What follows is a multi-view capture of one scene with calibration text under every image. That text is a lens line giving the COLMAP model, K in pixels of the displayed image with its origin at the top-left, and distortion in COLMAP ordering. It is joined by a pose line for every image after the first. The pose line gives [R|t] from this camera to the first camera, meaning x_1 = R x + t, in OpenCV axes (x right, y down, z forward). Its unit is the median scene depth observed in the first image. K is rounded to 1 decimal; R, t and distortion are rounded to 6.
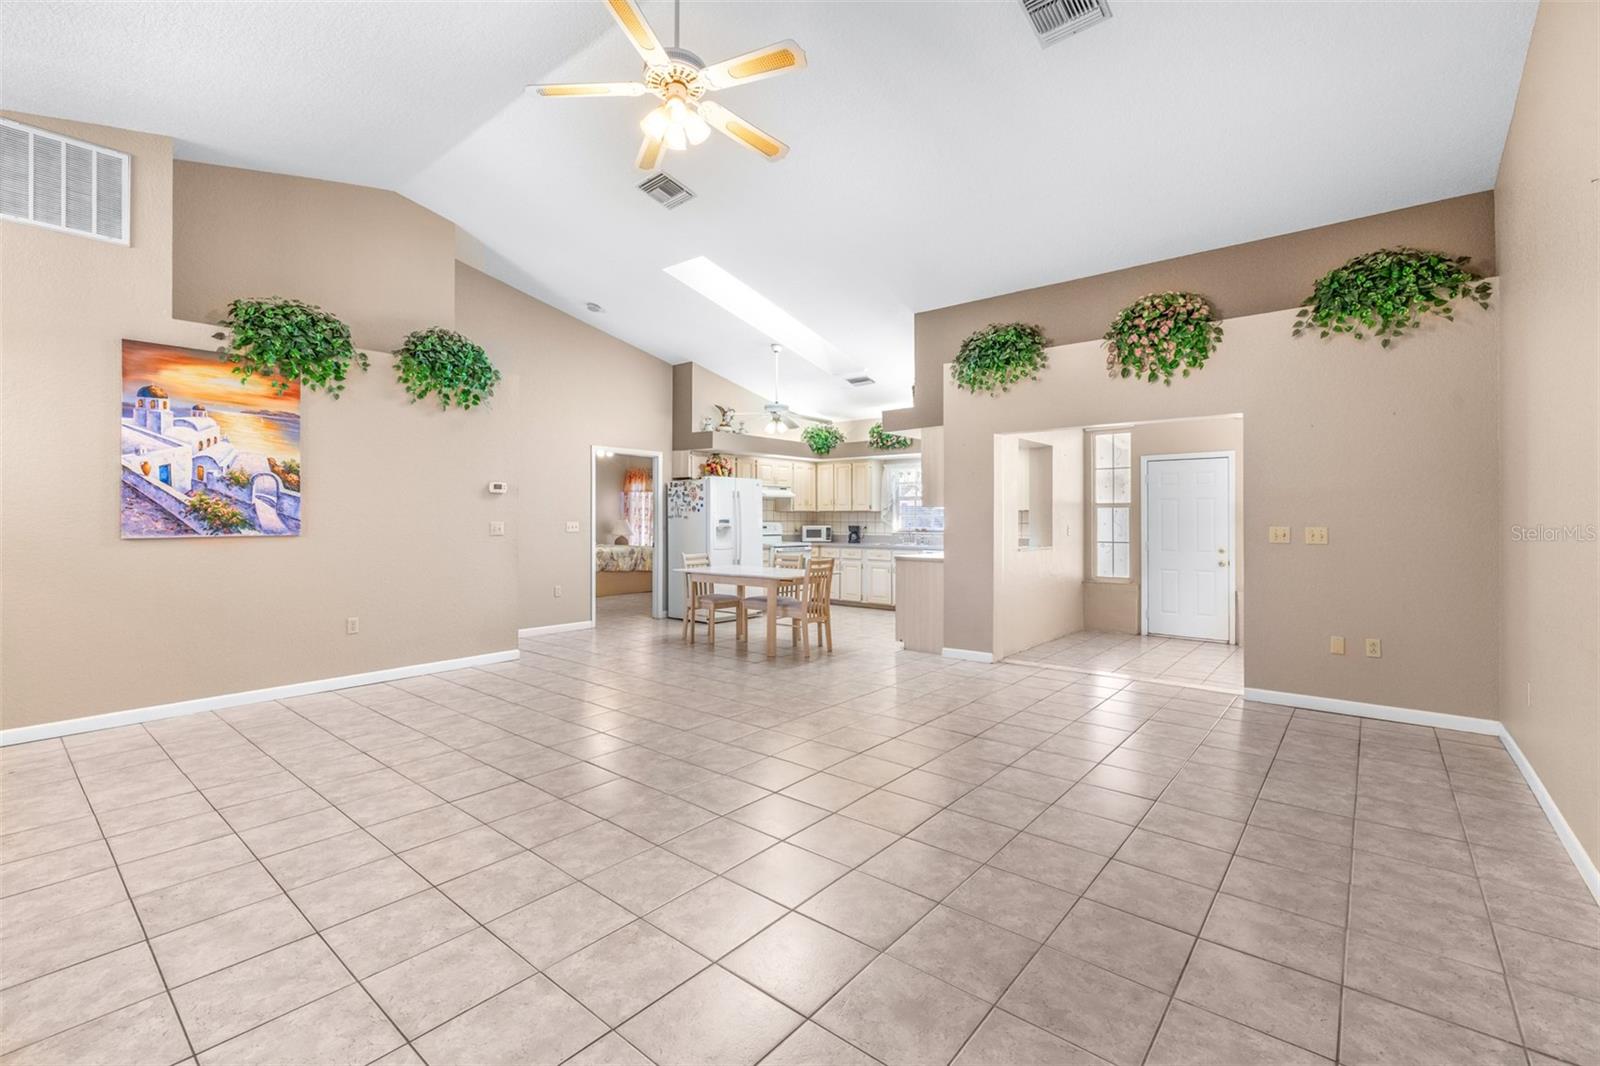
lens RADIAL K [[692.3, 0, 791.0], [0, 692.3, 524.2], [0, 0, 1]] dist [0.000722, 0.000029]
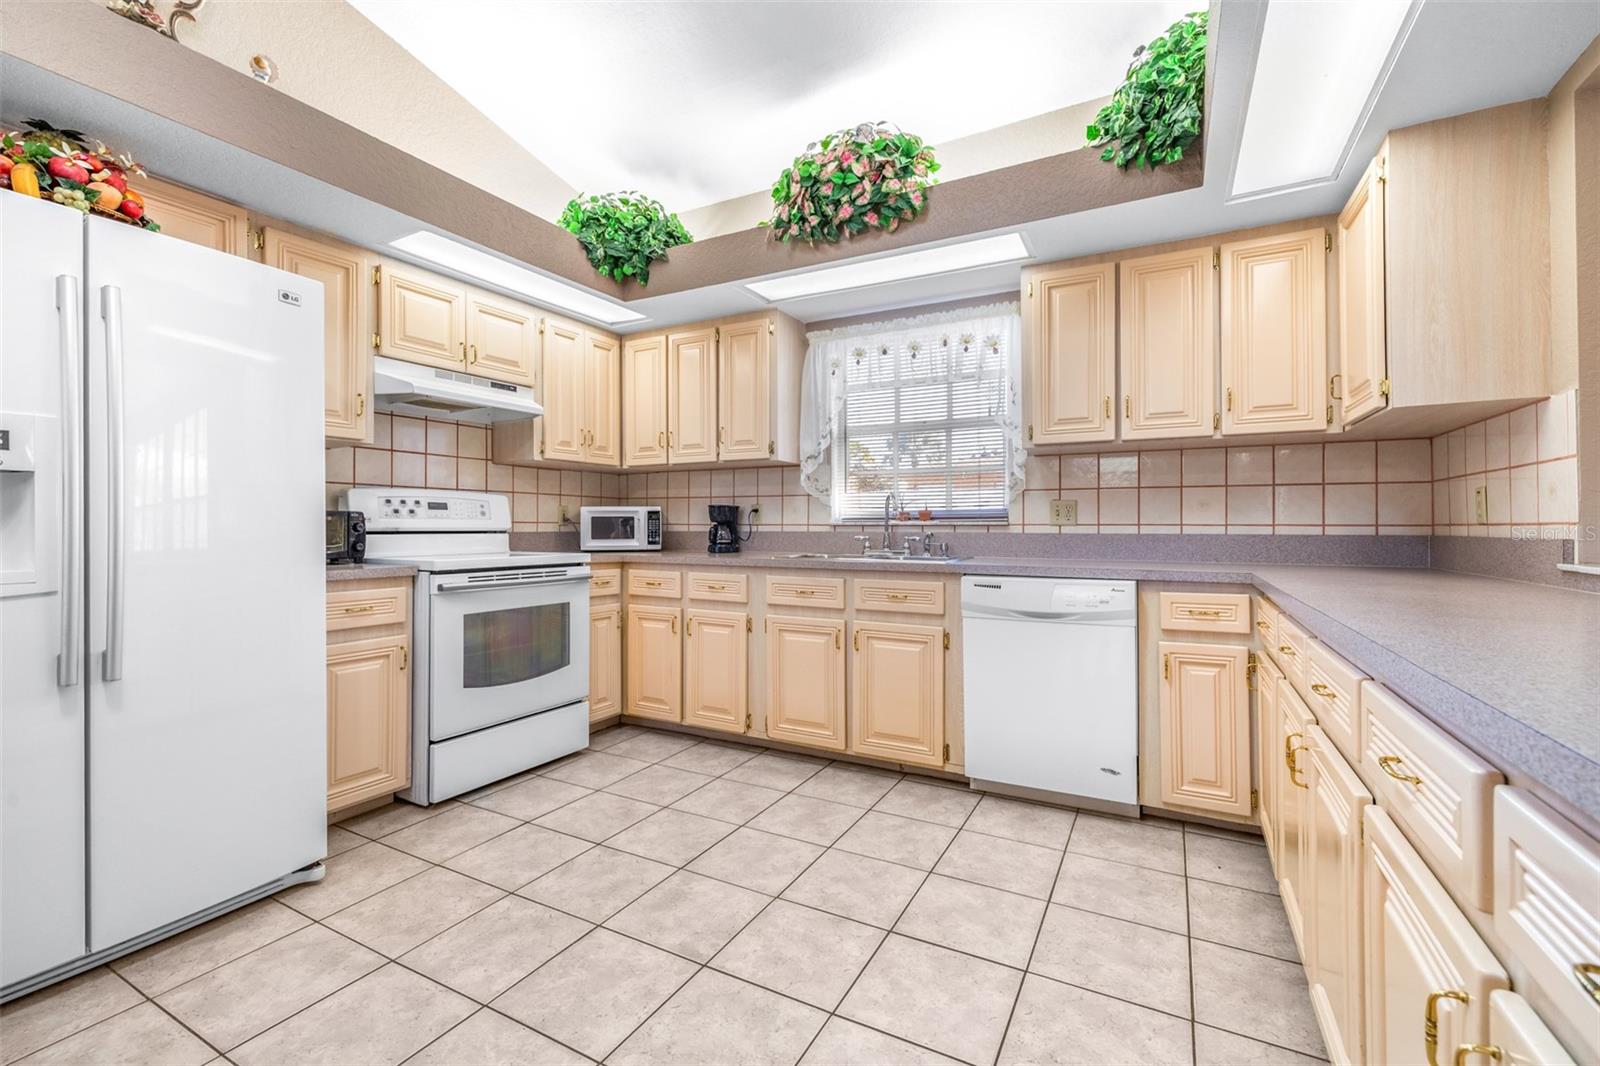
lens RADIAL K [[684.6, 0, 800.6], [0, 684.6, 511.0], [0, 0, 1]] dist [0.000136, -0.000112]
pose [[0.979833, 0.001765, 0.199809, 0.058930], [0.003190, 0.999695, -0.024473, 0.014255], [-0.199792, 0.024617, 0.979529, 0.643258]]
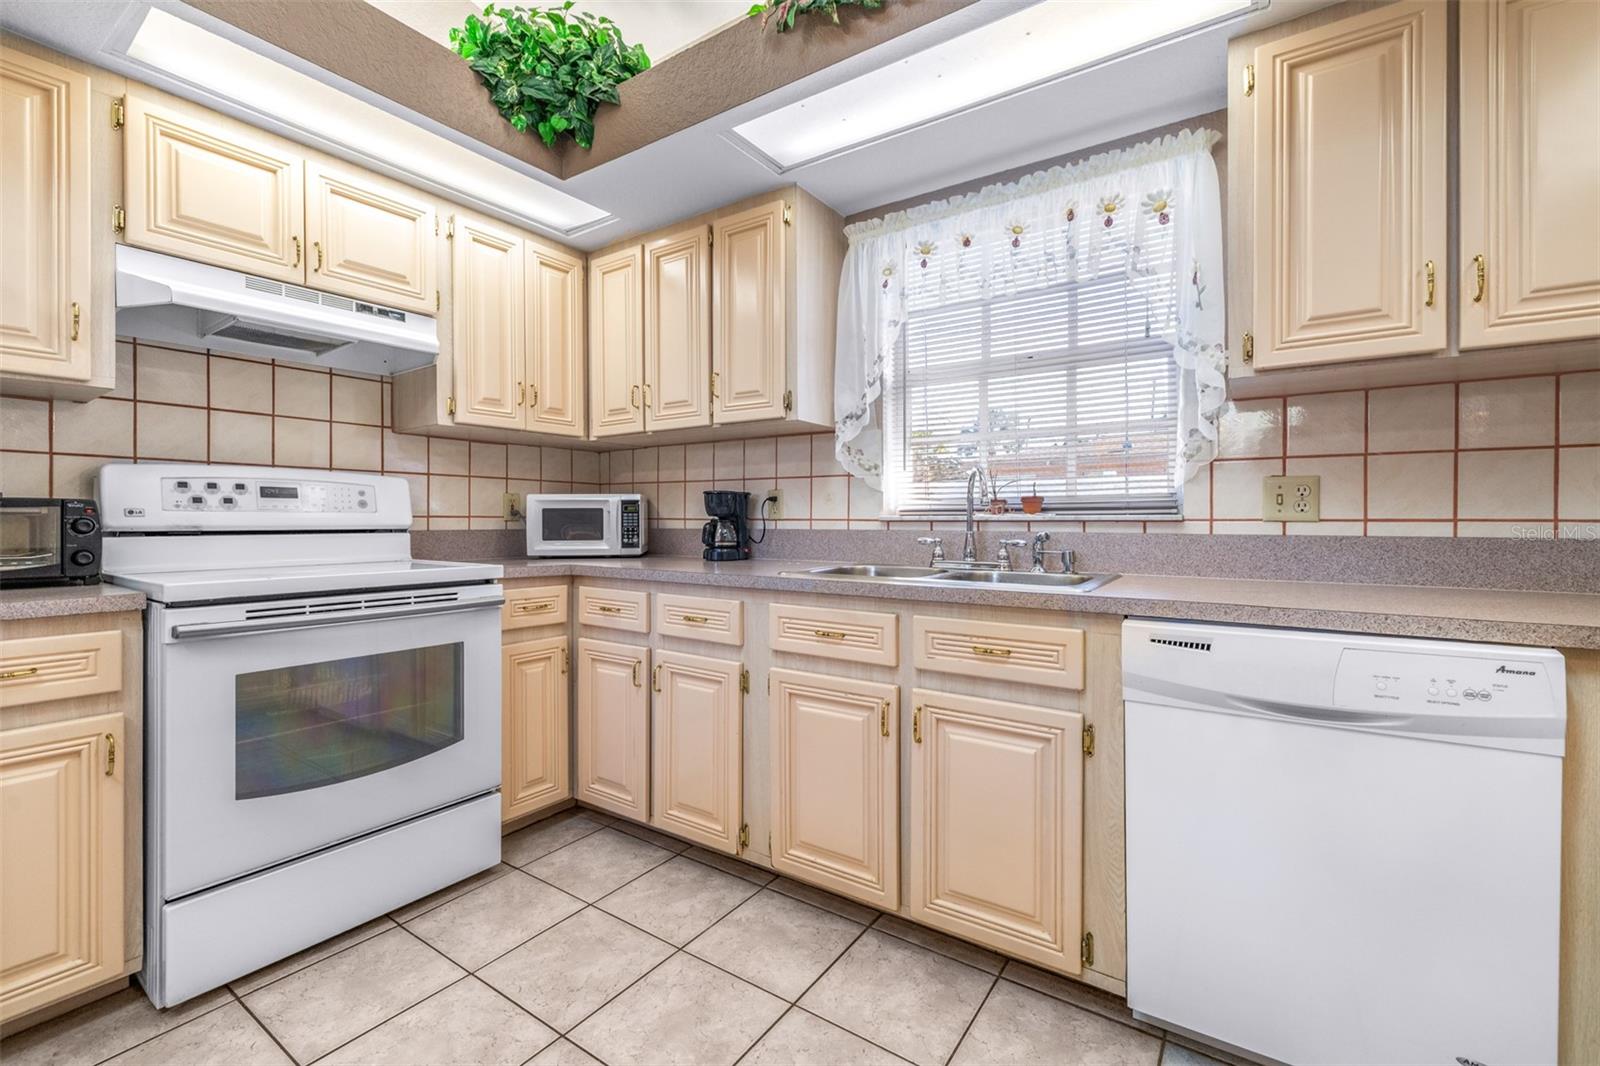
lens RADIAL K [[690.6, 0, 801.4], [0, 690.6, 517.2], [0, 0, 1]] dist [0.000477, -0.000506]
pose [[0.995138, -0.003034, 0.098444, 0.093714], [0.003607, 0.999978, -0.005642, 0.013128], [-0.098425, 0.005969, 0.995127, 0.753413]]
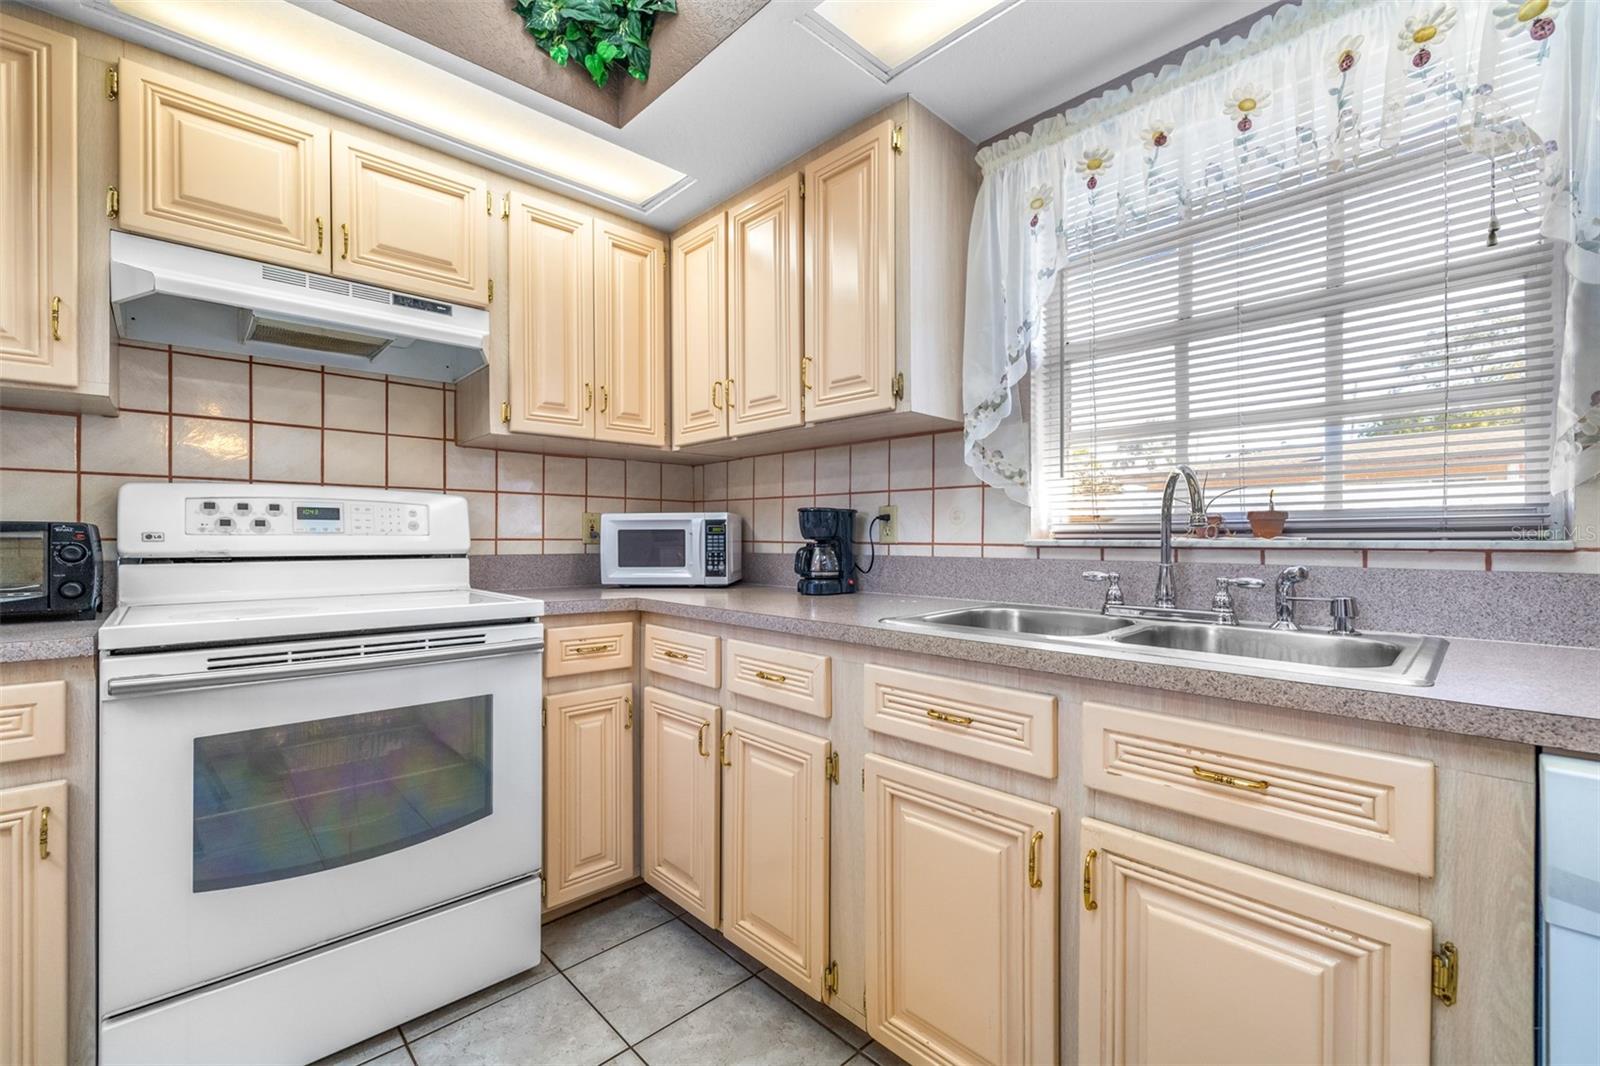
lens RADIAL K [[684.0, 0, 793.4], [0, 684.0, 537.8], [0, 0, 1]] dist [-0.000760, 0.000011]
pose [[0.993394, -0.003003, -0.114711, 0.104696], [0.002663, 0.999992, -0.003117, 0.011444], [0.114720, 0.002791, 0.993394, 0.805714]]
